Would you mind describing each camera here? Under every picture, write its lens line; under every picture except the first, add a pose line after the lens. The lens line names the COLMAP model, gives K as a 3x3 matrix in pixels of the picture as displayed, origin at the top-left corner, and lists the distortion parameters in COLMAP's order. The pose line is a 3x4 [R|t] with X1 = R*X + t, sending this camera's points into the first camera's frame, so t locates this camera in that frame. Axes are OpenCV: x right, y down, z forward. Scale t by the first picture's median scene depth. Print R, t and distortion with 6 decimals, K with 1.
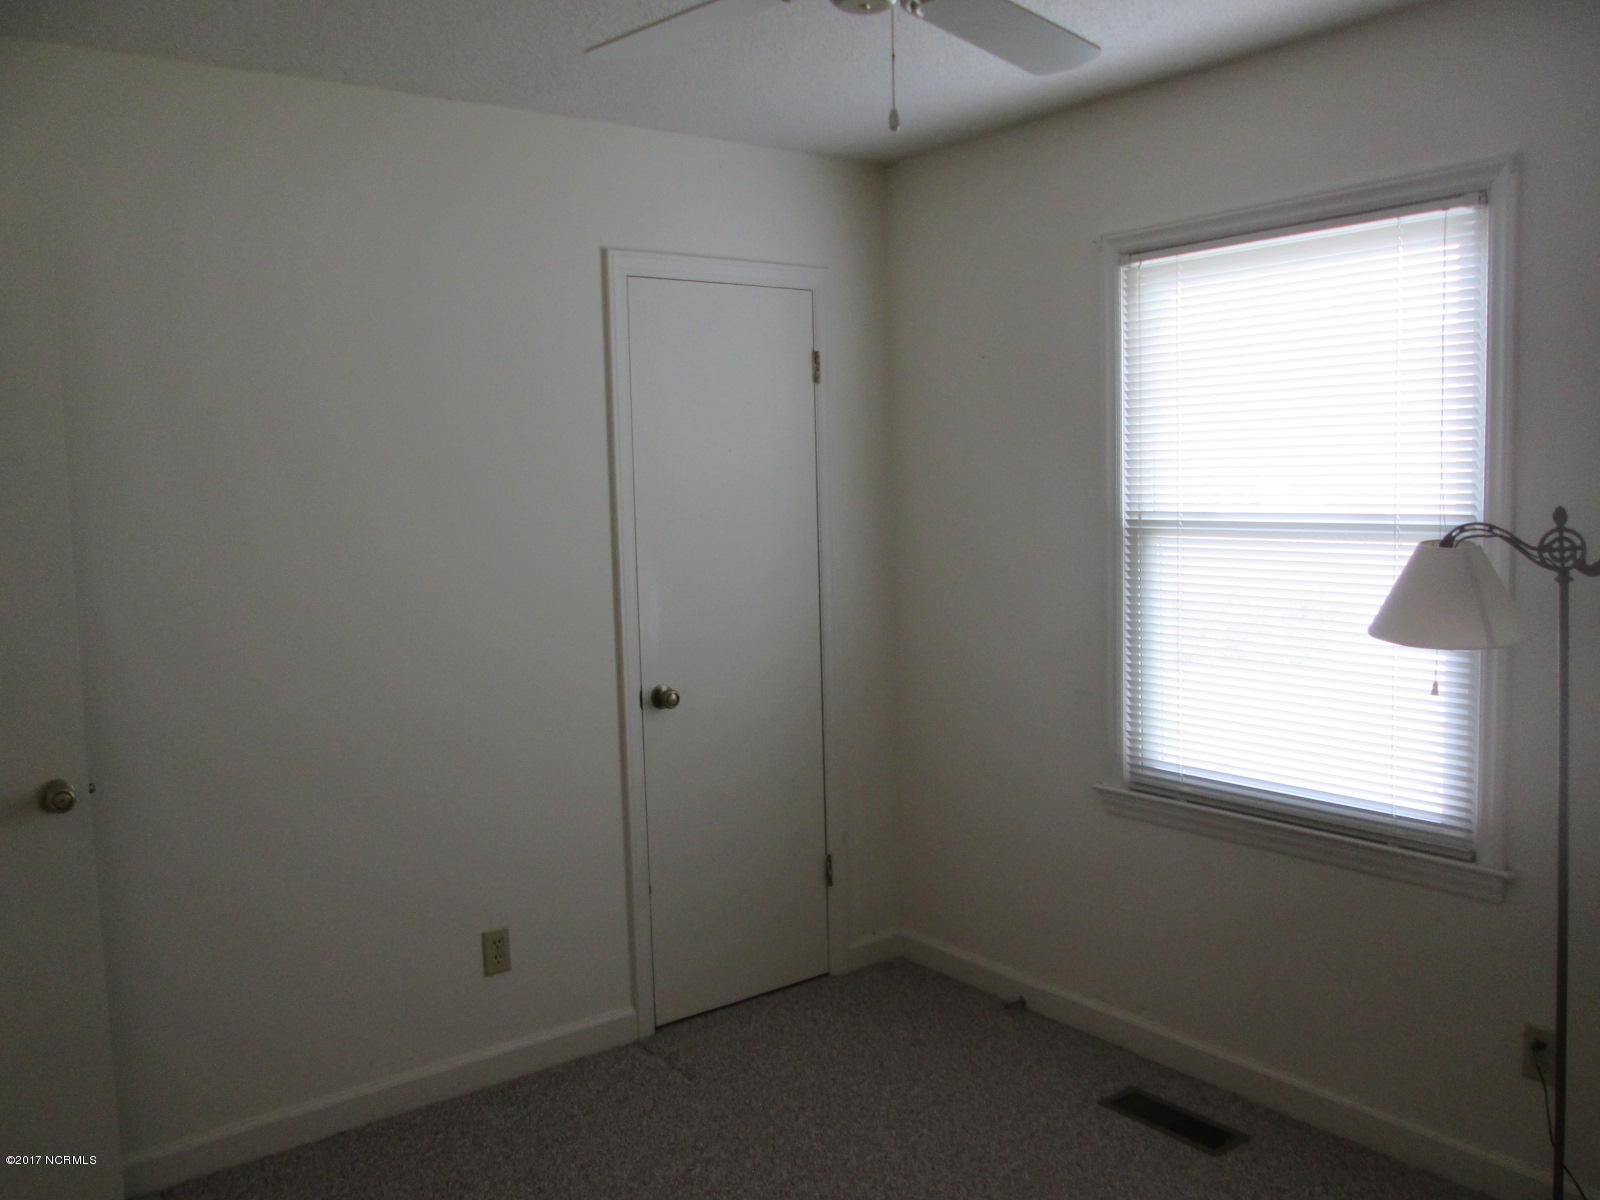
lens RADIAL K [[1333.4, 0, 811.5], [0, 1333.4, 602.6], [0, 0, 1]] dist [-0.043338, 0.010183]
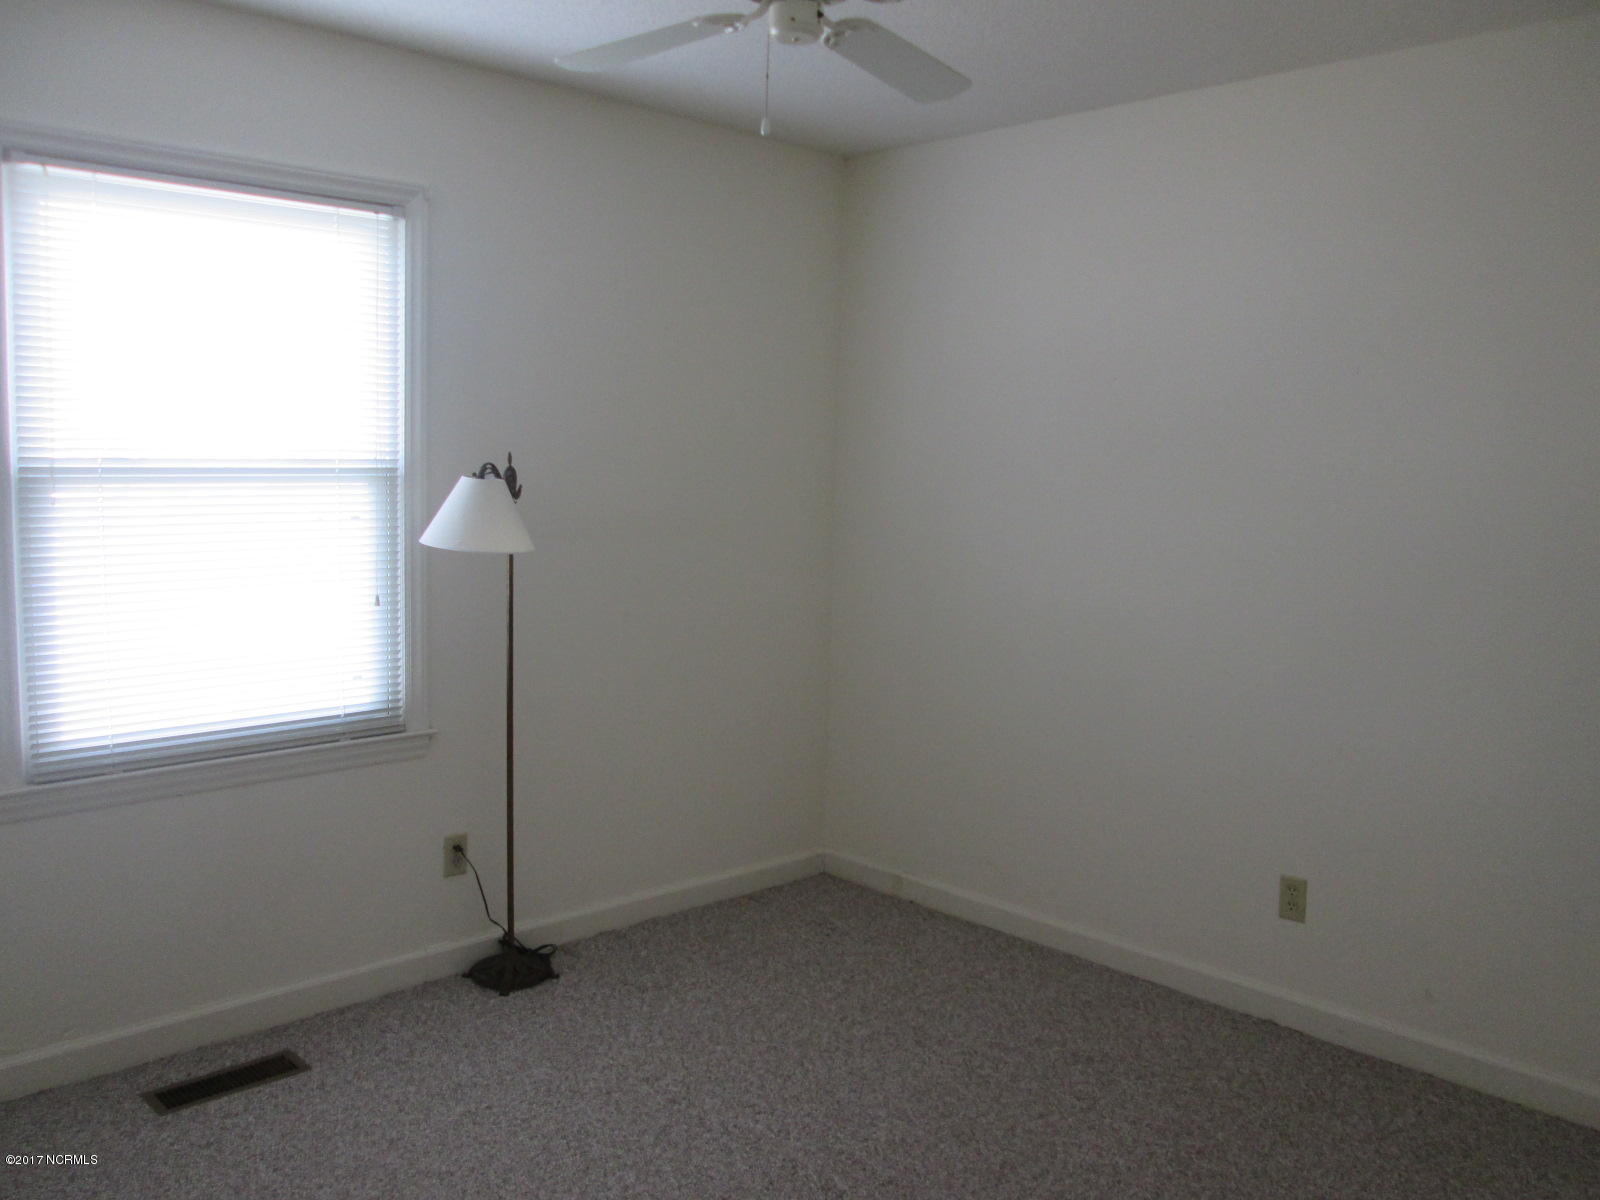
lens RADIAL K [[1333.4, 0, 794.9], [0, 1333.4, 613.3], [0, 0, 1]] dist [-0.043338, 0.010183]
pose [[-0.124312, -0.093759, 0.987804, -0.724445], [0.081613, 0.991186, 0.104350, -0.018641], [-0.988881, 0.093590, -0.115565, 0.681712]]
